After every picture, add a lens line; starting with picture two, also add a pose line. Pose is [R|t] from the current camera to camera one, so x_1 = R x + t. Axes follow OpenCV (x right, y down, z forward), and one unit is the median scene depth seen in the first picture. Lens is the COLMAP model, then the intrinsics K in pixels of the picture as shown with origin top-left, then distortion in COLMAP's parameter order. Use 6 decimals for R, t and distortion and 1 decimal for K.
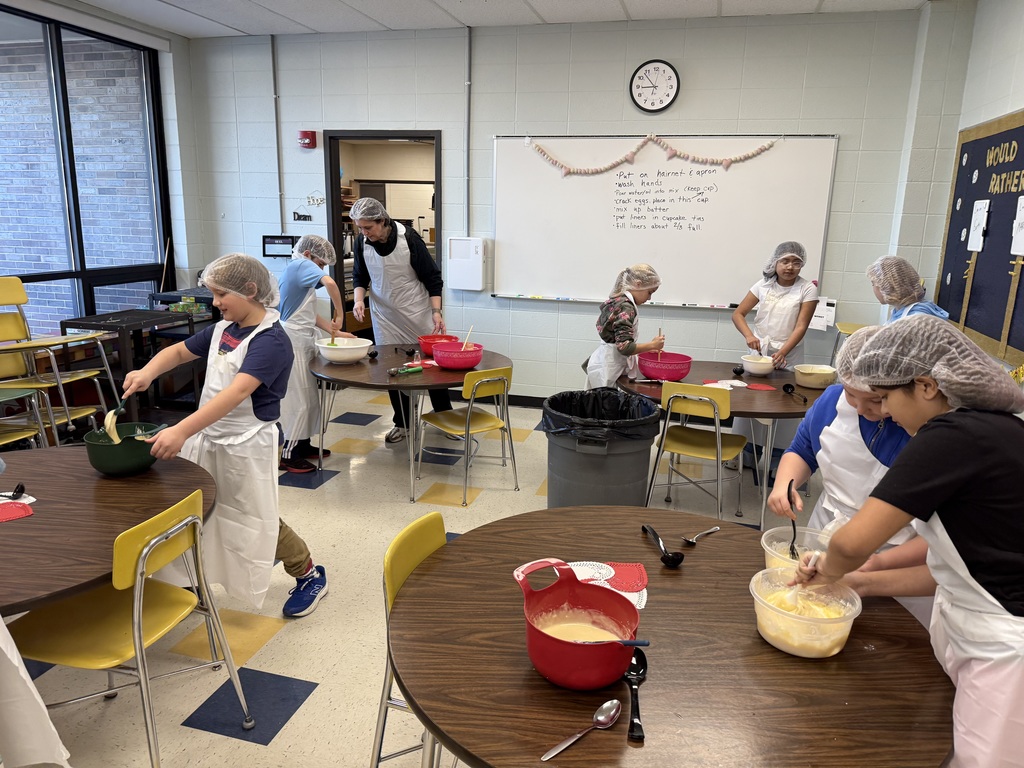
lens RADIAL K [[737.0, 0, 512.0], [0, 737.0, 384.0], [0, 0, 1]] dist [0.024171, -0.037416]
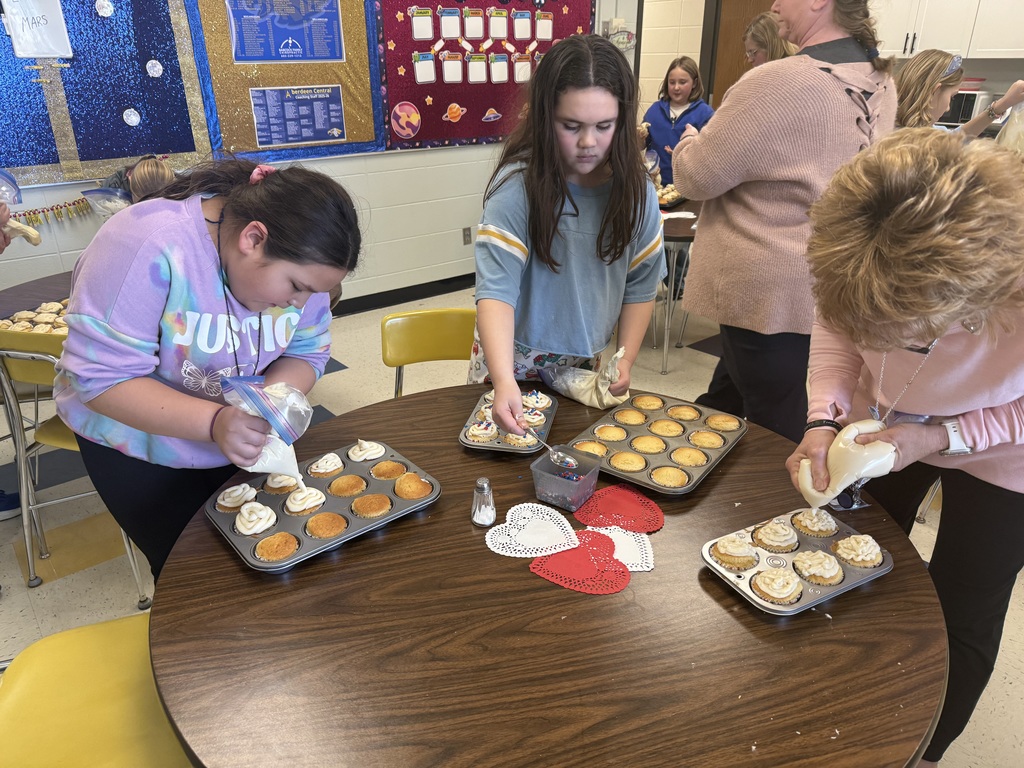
lens RADIAL K [[737.0, 0, 512.0], [0, 737.0, 384.0], [0, 0, 1]] dist [0.024171, -0.037416]
pose [[-0.792001, -0.265513, 0.549762, -0.351745], [0.125548, 0.810405, 0.572260, -0.270728], [-0.597472, 0.522251, -0.608507, 1.294361]]
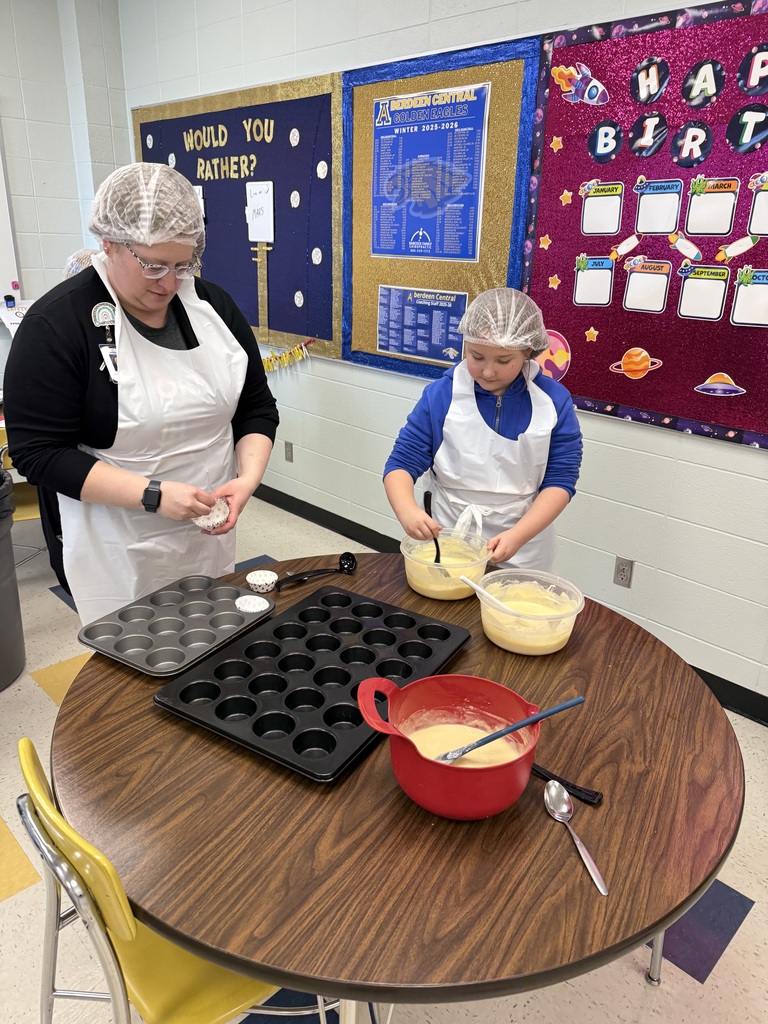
lens RADIAL K [[737.0, 0, 384.0], [0, 737.0, 512.0], [0, 0, 1]] dist [0.024171, -0.037416]
pose [[0.501246, -0.319235, 0.804264, -0.195862], [0.179958, 0.947594, 0.263970, -0.047972], [-0.846385, 0.012420, 0.532427, 0.254720]]
